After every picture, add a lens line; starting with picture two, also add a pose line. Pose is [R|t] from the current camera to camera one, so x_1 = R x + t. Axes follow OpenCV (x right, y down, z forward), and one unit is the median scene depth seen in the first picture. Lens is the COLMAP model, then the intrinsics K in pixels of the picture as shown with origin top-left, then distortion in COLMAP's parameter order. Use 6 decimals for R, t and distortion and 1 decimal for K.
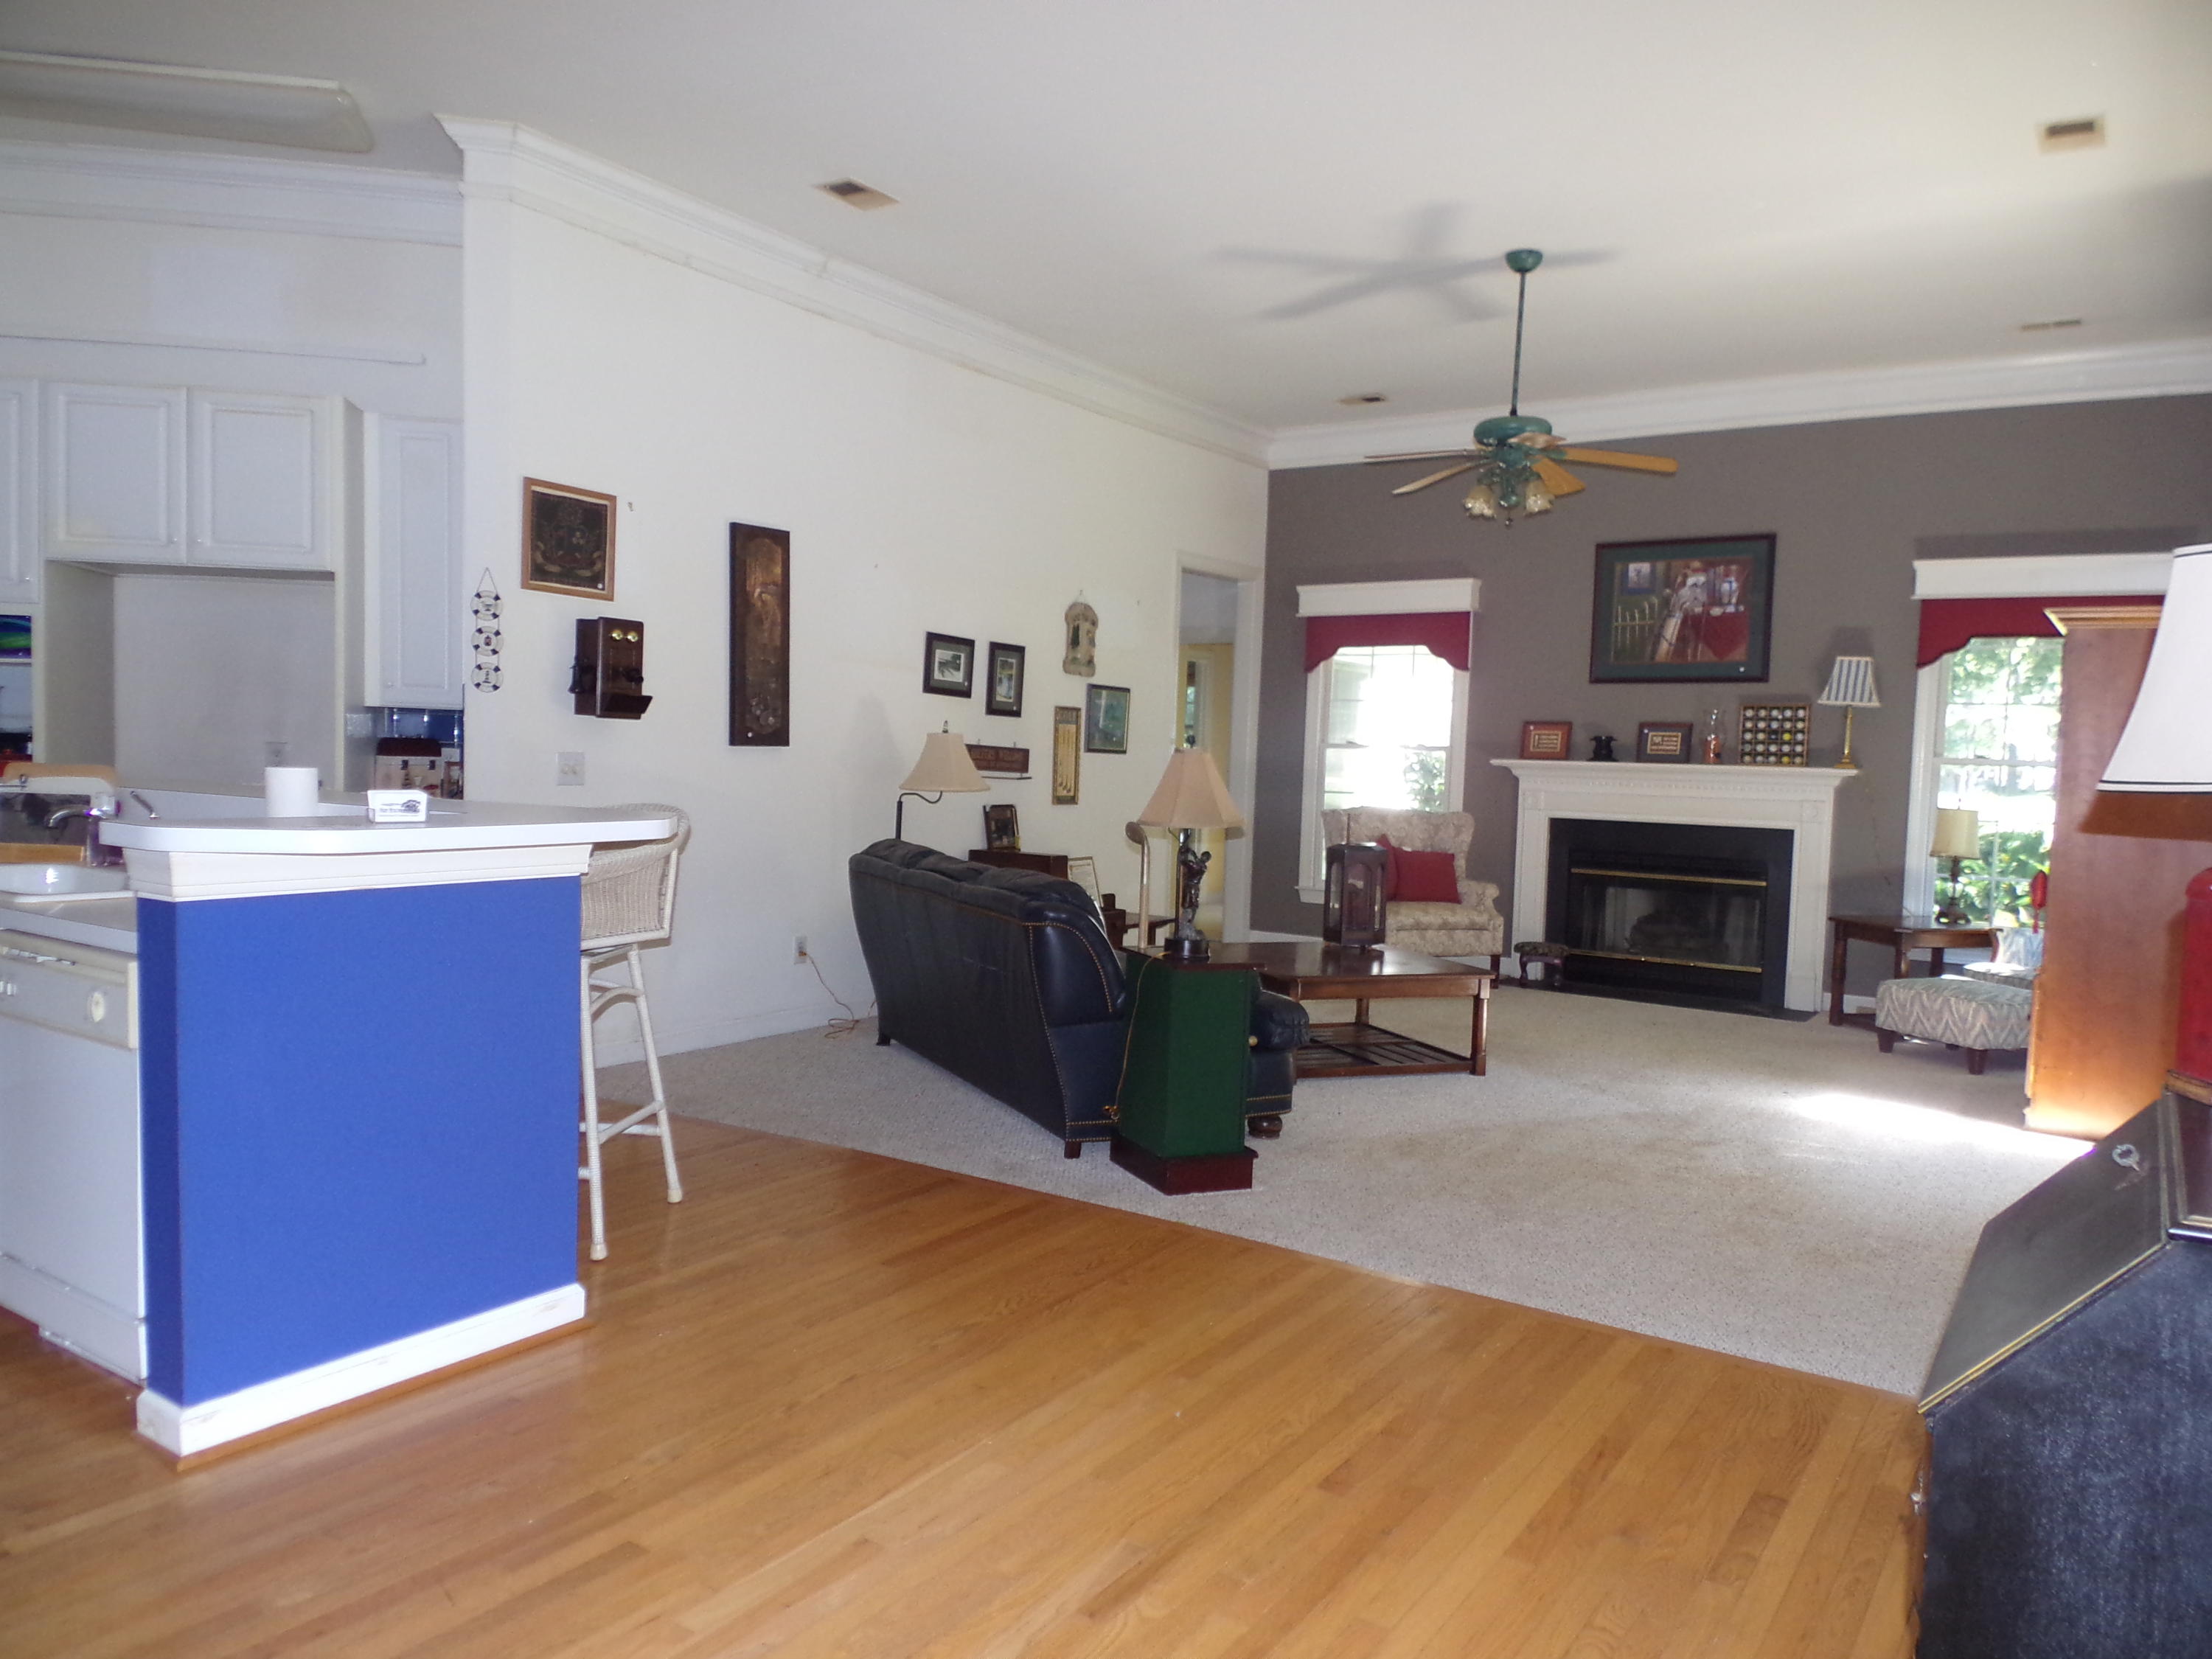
lens RADIAL K [[1567.5, 0, 1093.3], [0, 1567.5, 840.0], [0, 0, 1]] dist [0.130123, -0.184078]
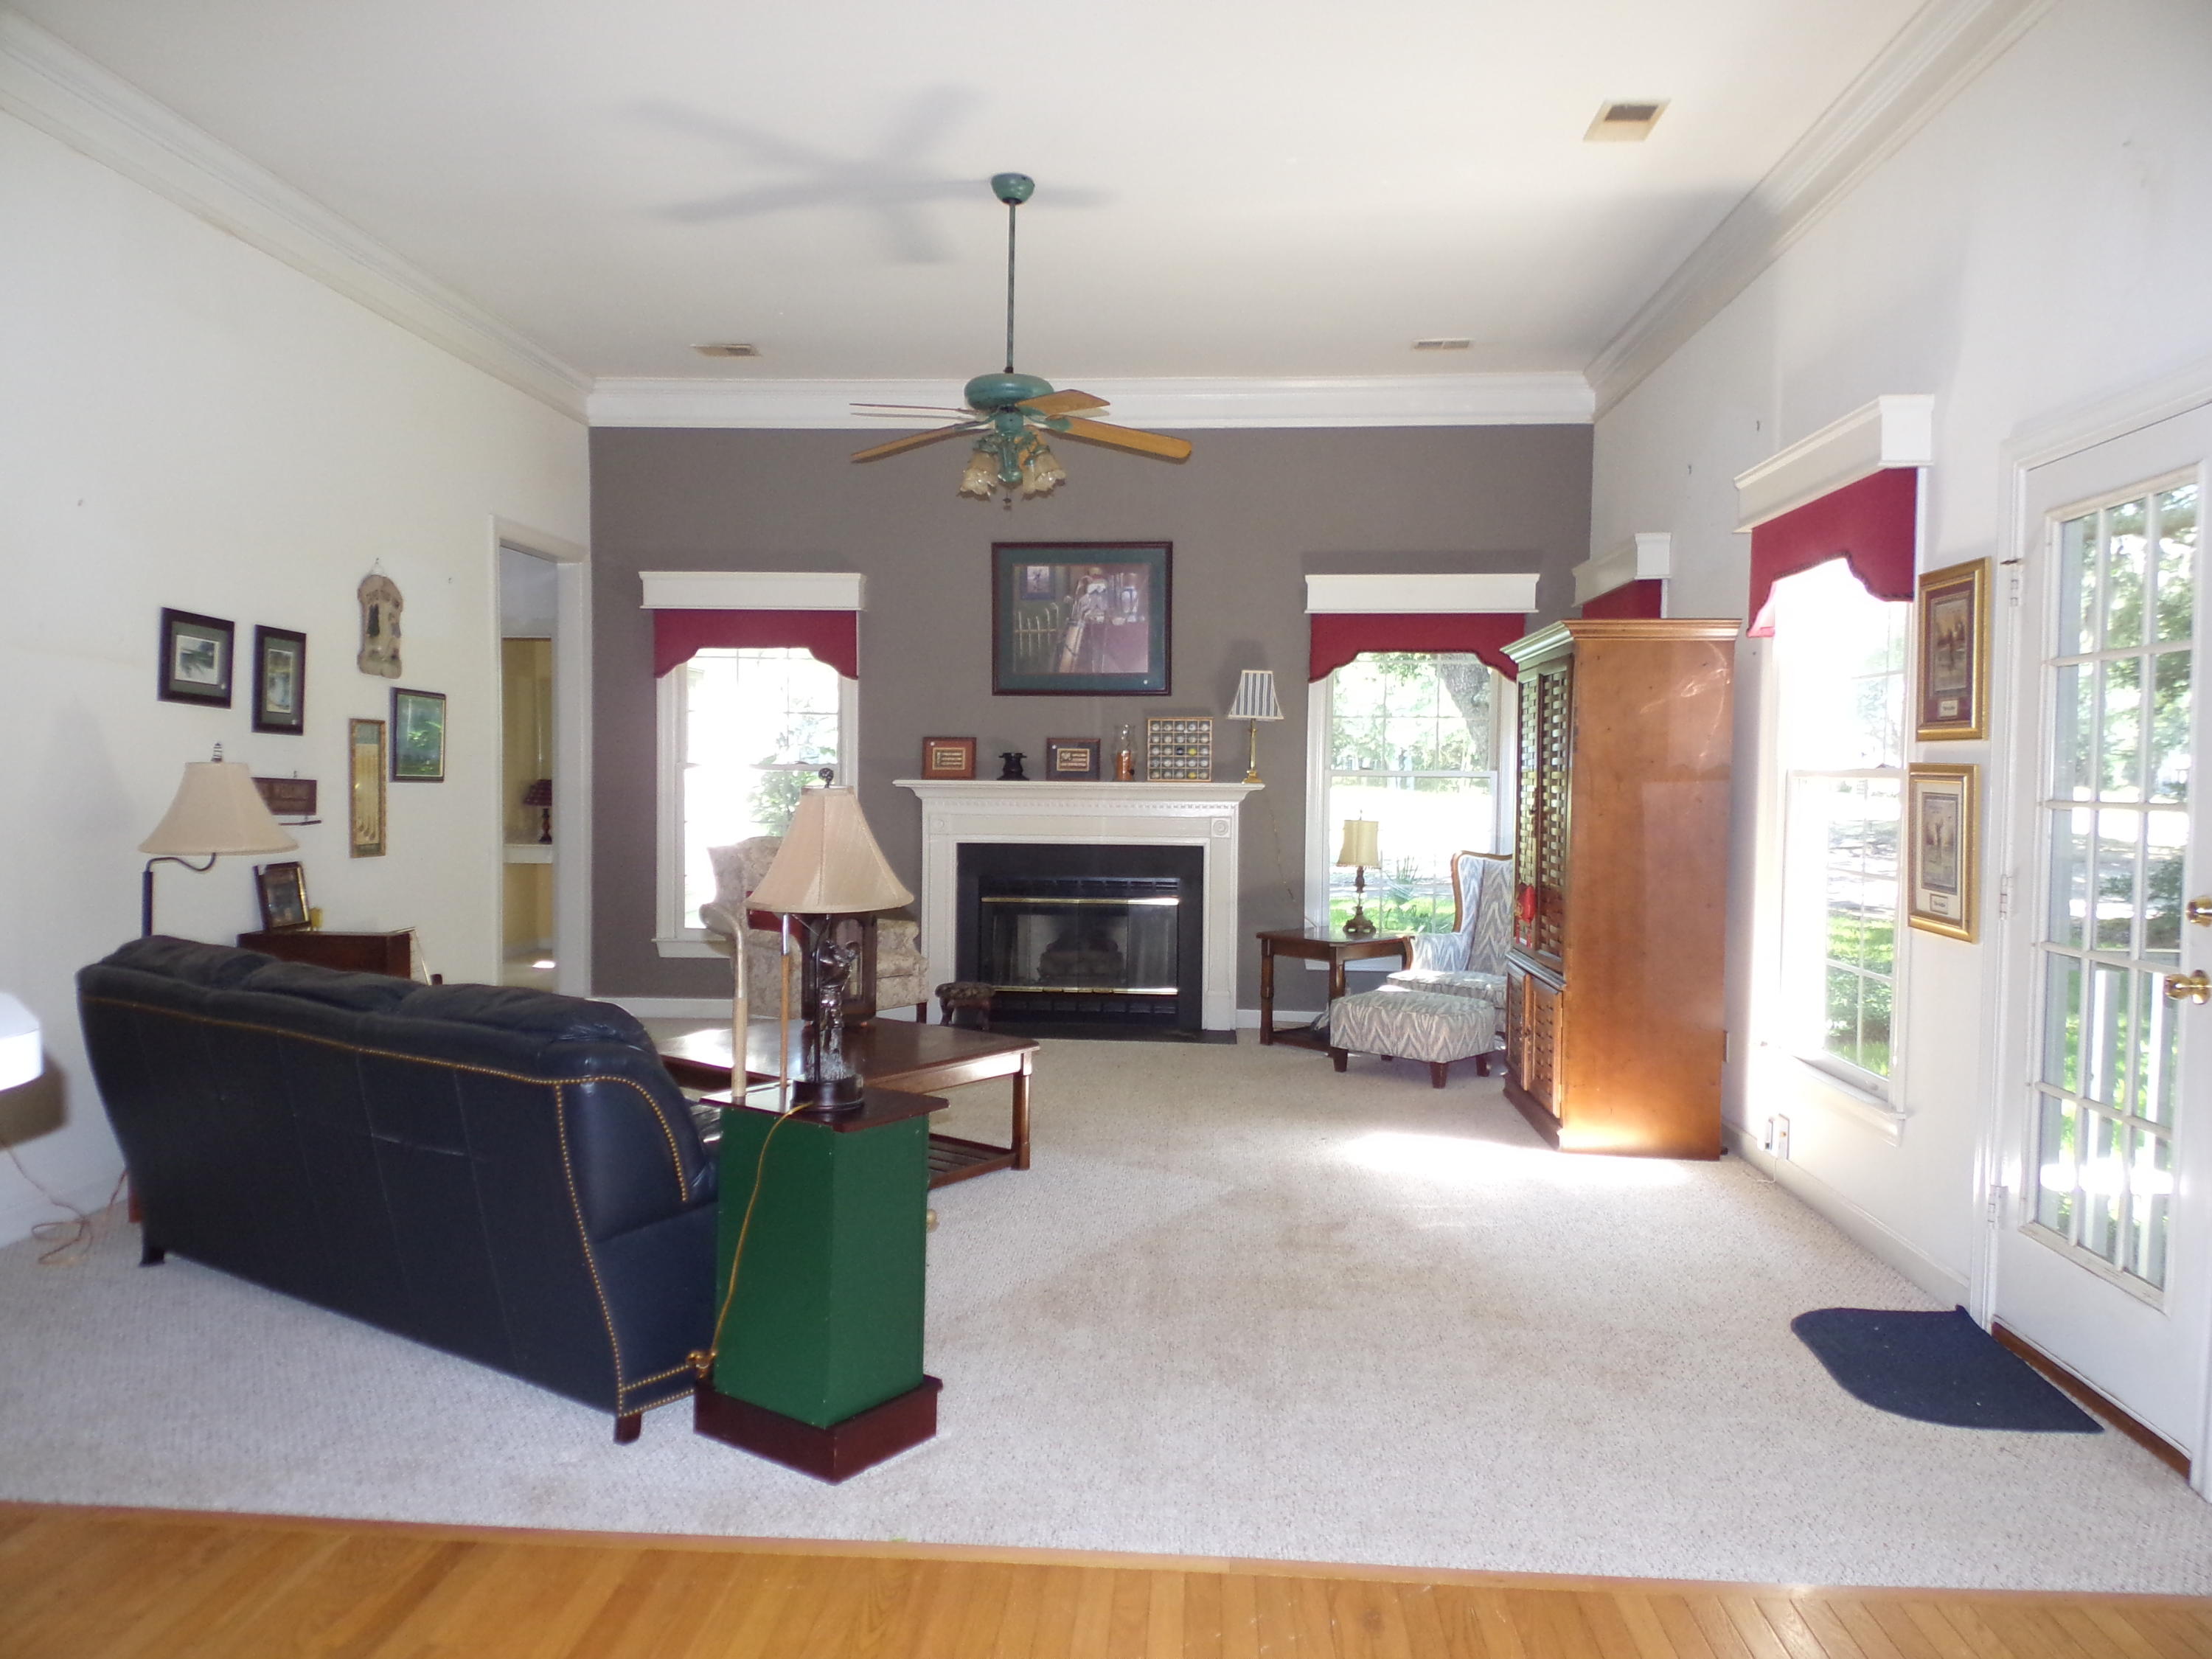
lens RADIAL K [[1564.9, 0, 1109.9], [0, 1564.9, 831.1], [0, 0, 1]] dist [0.153620, -0.211896]
pose [[0.864200, -0.039627, 0.501585, -0.091537], [0.045550, 0.998962, 0.000442, -0.018920], [-0.501082, 0.022465, 0.865108, 0.198355]]
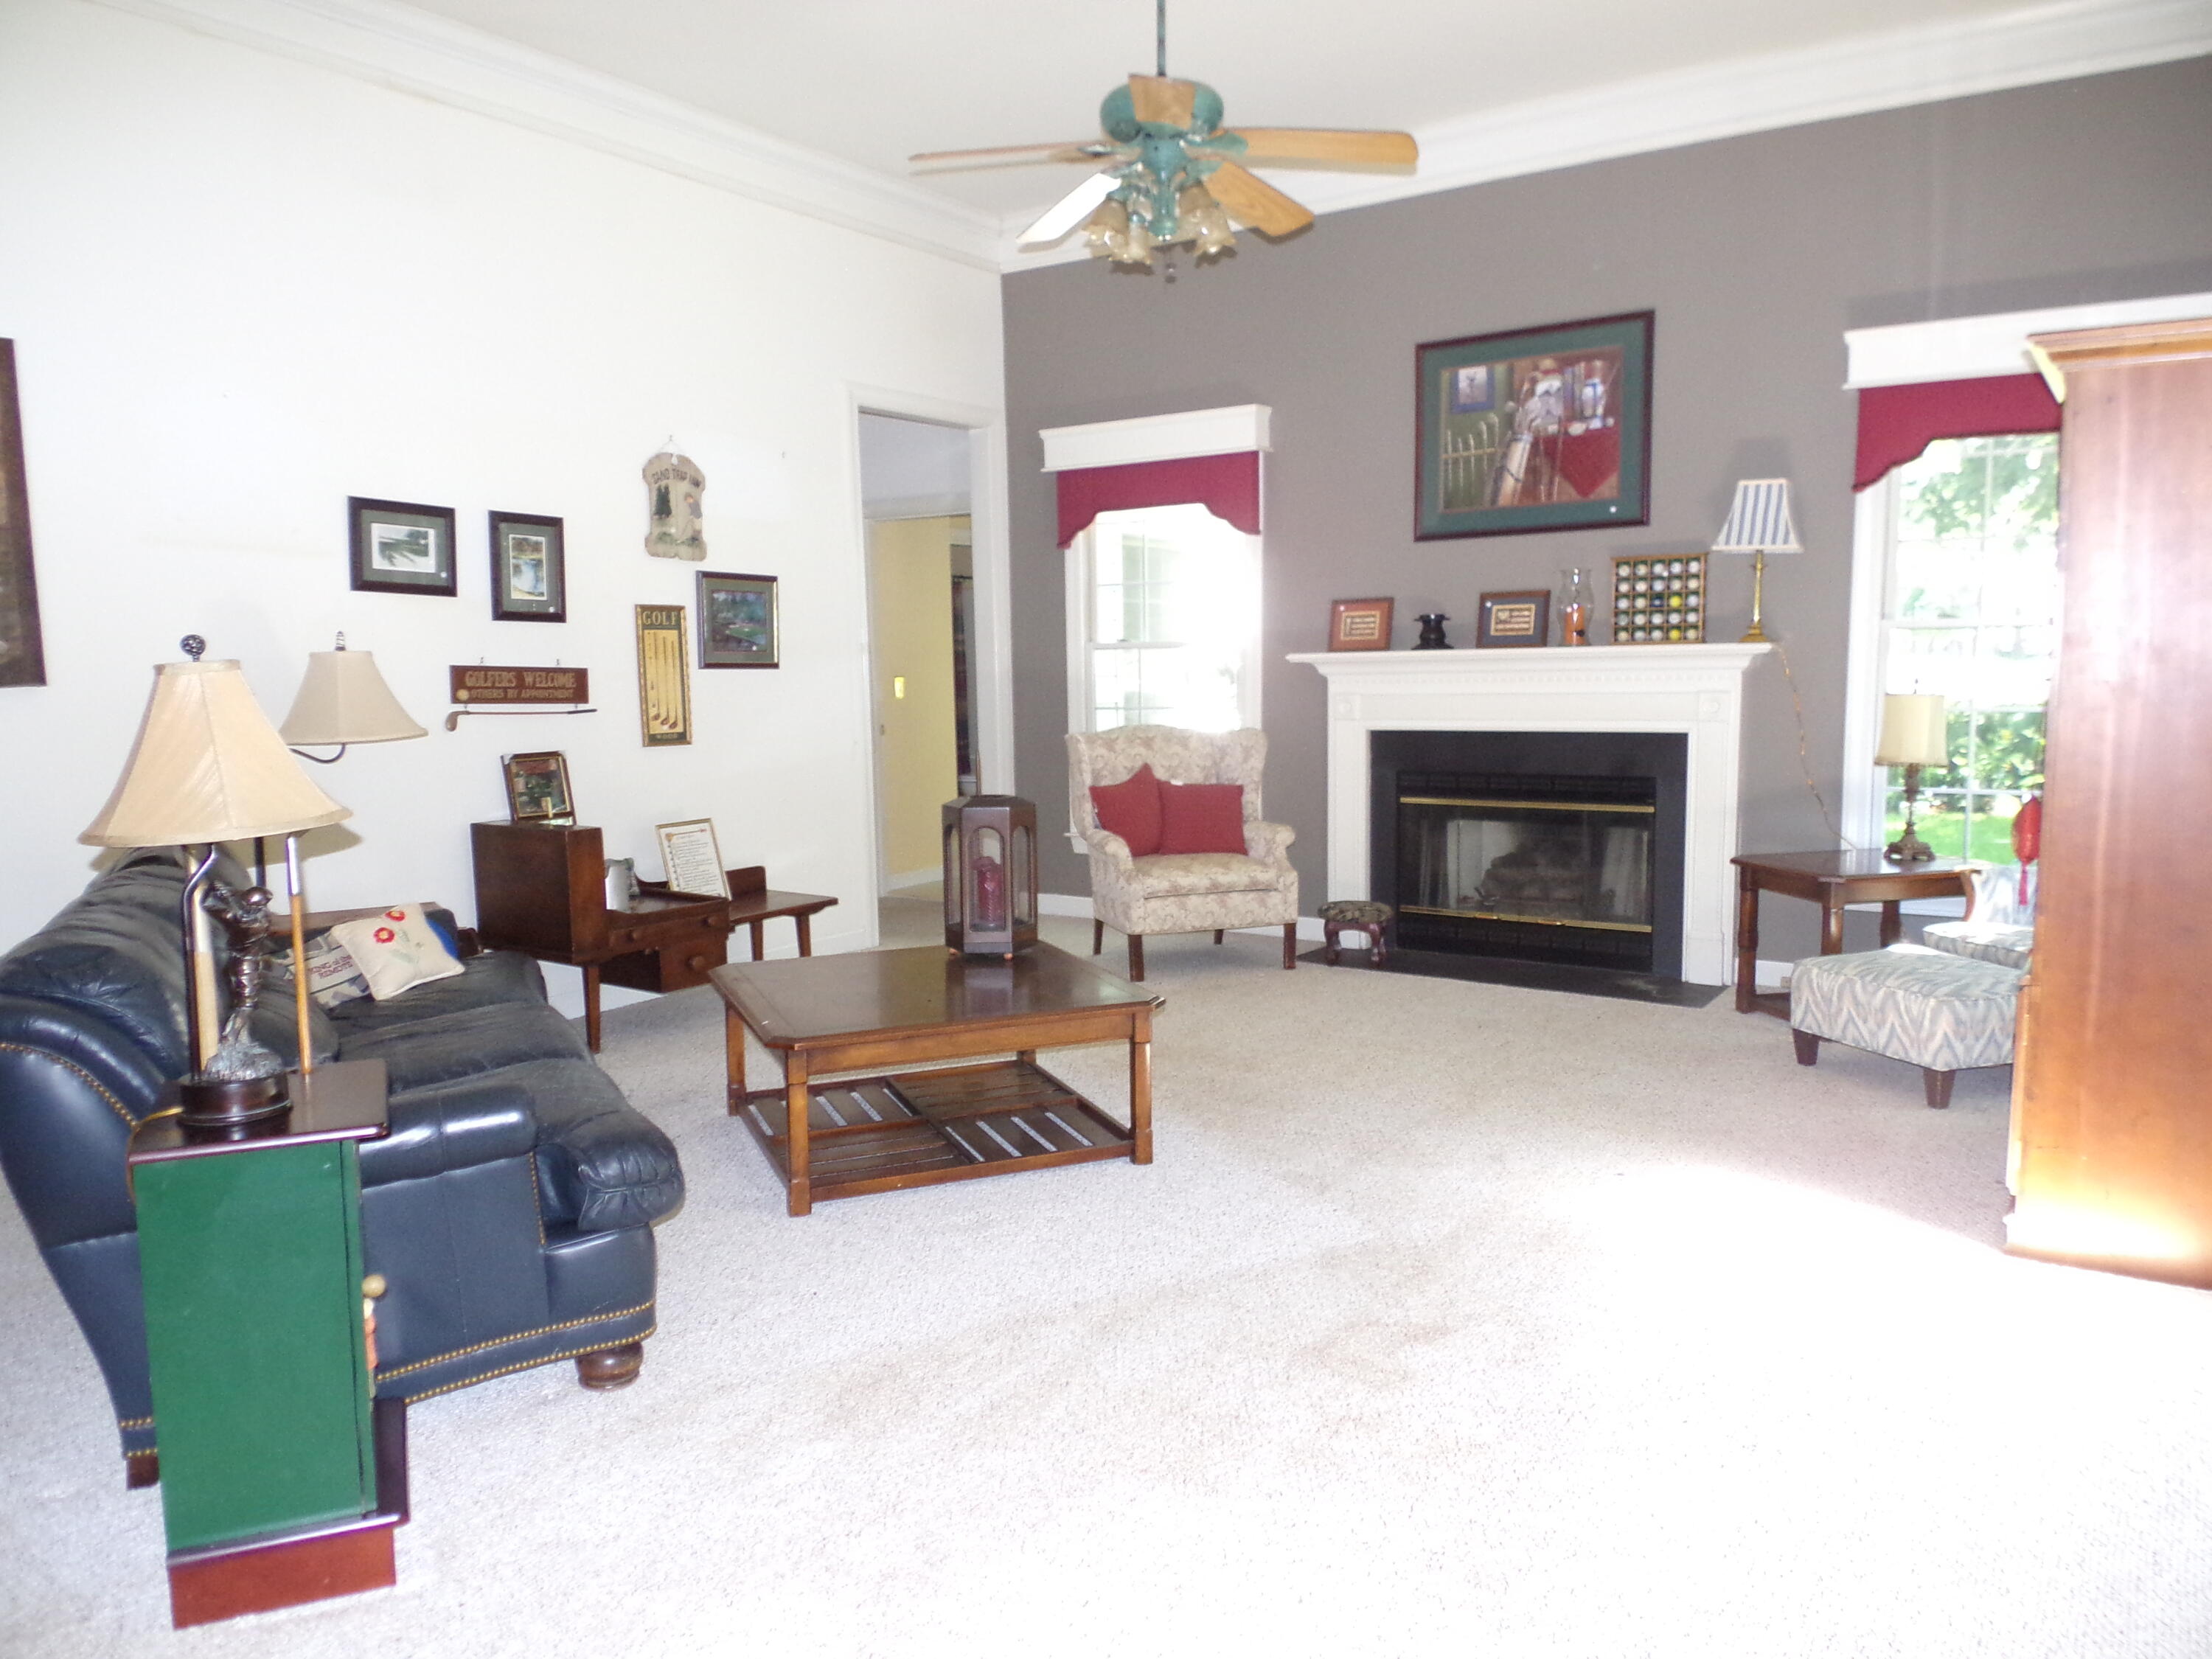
lens RADIAL K [[1567.5, 0, 1093.3], [0, 1567.5, 840.0], [0, 0, 1]] dist [0.130123, -0.184078]
pose [[0.998890, -0.046712, -0.005990, 0.176137], [0.046974, 0.997327, 0.055969, -0.010999], [0.003360, -0.056189, 0.998415, 0.288766]]
